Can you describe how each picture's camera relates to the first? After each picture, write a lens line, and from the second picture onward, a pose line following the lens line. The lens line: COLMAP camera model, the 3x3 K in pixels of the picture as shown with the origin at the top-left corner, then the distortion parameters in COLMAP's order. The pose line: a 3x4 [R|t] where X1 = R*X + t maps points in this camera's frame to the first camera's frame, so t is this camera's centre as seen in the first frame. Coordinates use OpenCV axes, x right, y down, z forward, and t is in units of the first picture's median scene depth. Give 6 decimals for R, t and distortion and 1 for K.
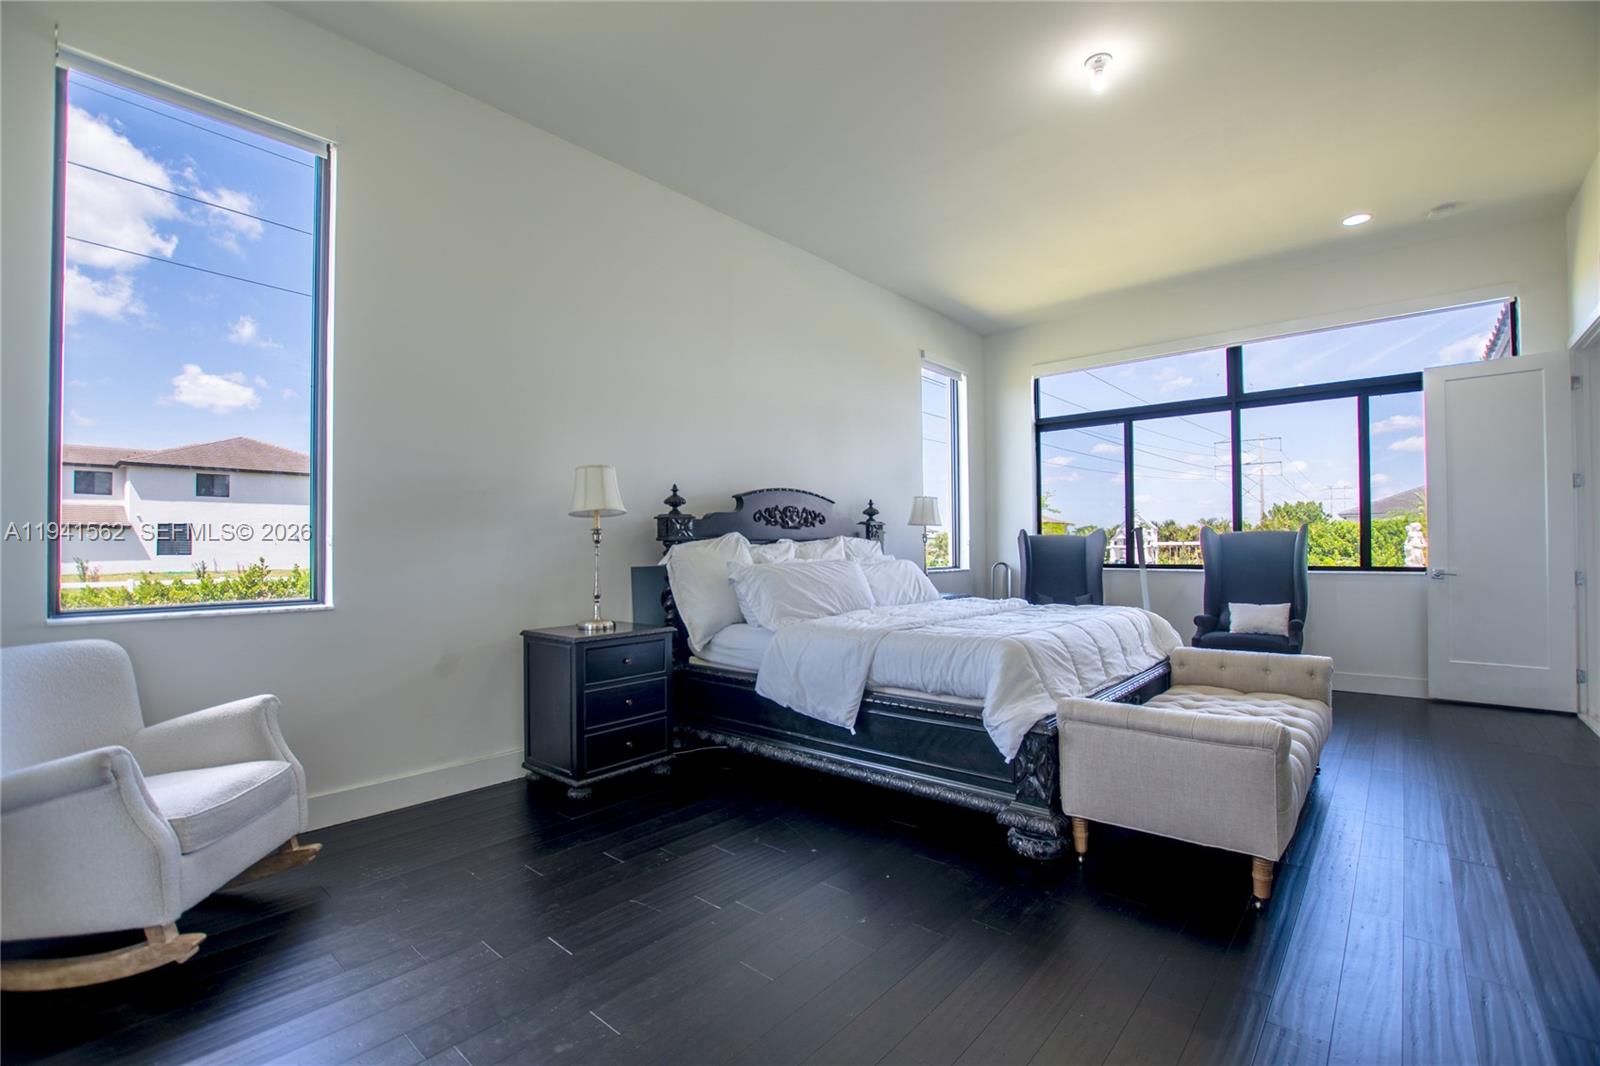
lens RADIAL K [[710.2, 0, 797.4], [0, 710.2, 547.3], [0, 0, 1]] dist [-0.043208, 0.008118]
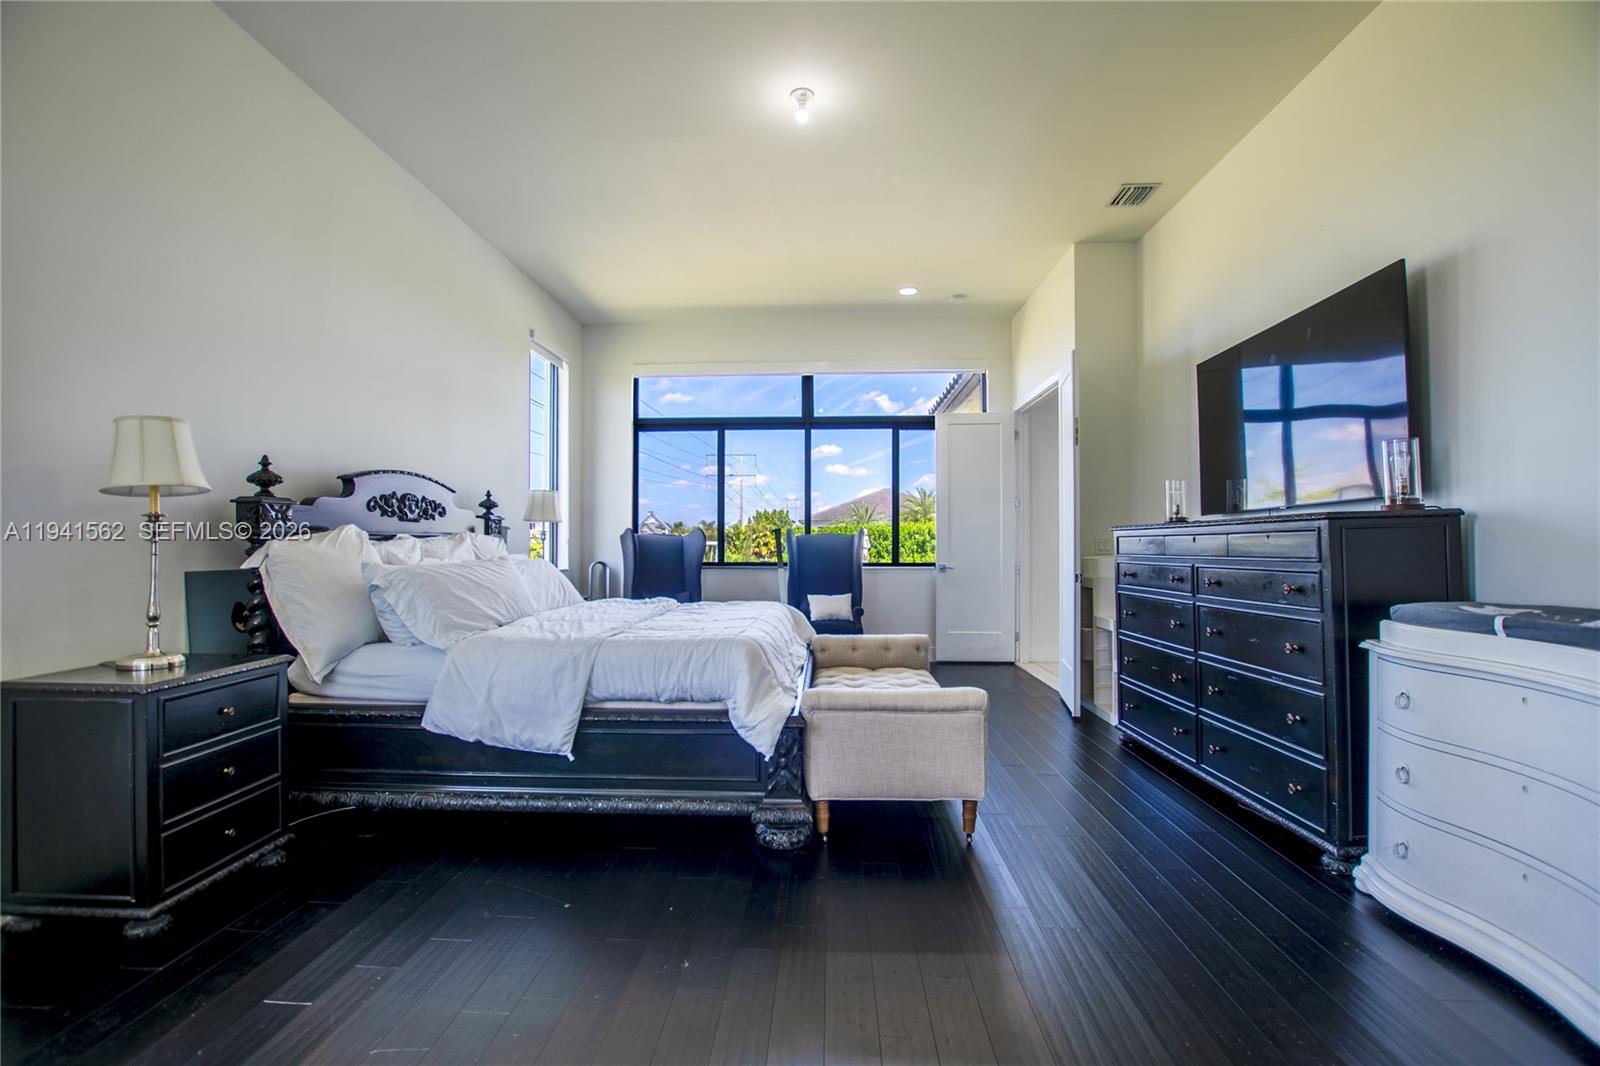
lens RADIAL K [[710.2, 0, 797.4], [0, 710.2, 547.3], [0, 0, 1]] dist [-0.043208, 0.008118]
pose [[0.780692, 0.004750, 0.624898, -0.206799], [-0.005997, 0.999982, -0.000108, 0.000963], [-0.624887, -0.003663, 0.780706, 0.129206]]
